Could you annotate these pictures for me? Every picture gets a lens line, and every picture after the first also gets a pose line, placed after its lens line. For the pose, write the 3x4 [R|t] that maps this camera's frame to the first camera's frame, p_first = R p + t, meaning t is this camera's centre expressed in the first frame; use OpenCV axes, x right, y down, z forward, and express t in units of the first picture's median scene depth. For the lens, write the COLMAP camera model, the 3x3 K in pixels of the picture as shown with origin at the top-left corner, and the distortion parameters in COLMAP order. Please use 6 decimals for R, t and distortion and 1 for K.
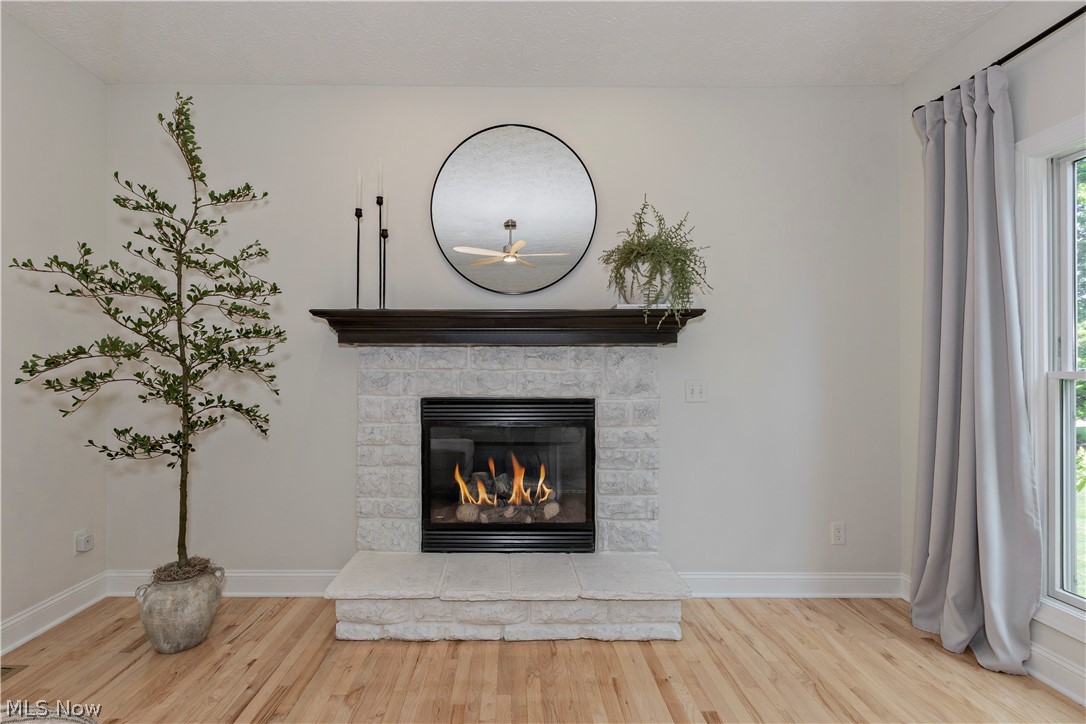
lens RADIAL K [[502.7, 0, 539.9], [0, 502.7, 367.4], [0, 0, 1]] dist [-0.009369, -0.000619]
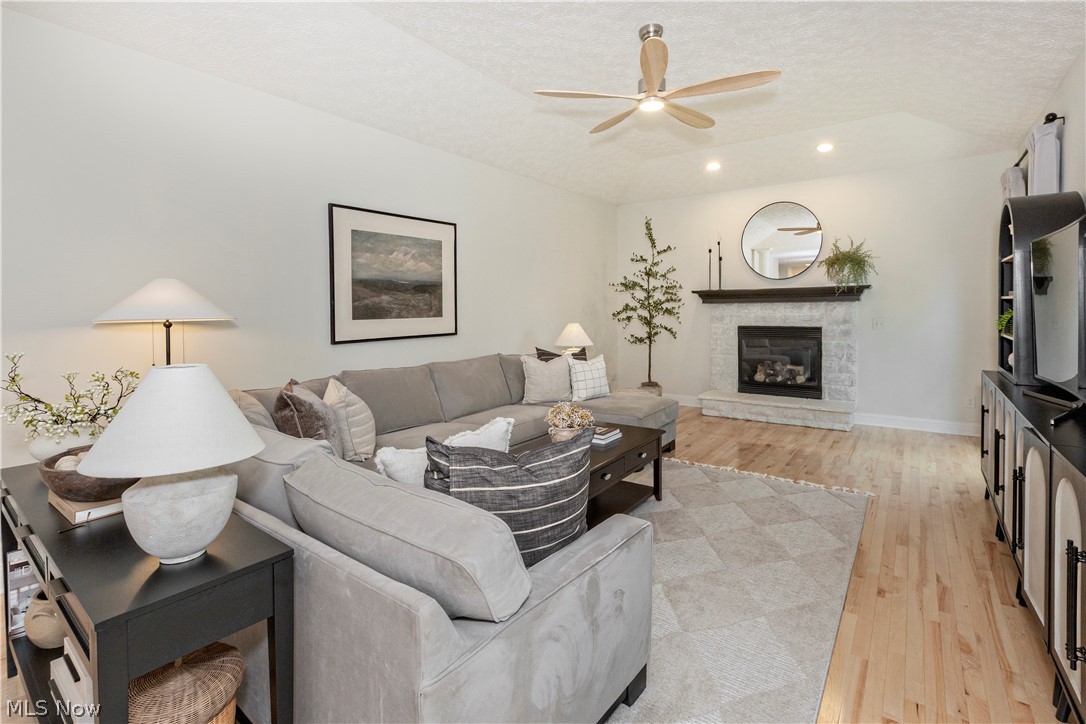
lens RADIAL K [[502.7, 0, 534.4], [0, 502.7, 328.8], [0, 0, 1]] dist [-0.009369, -0.000619]
pose [[0.762611, 0.013542, -0.646715, 0.611291], [0.020707, 0.998757, 0.045332, -0.055541], [0.646526, -0.047962, 0.761383, -1.533927]]
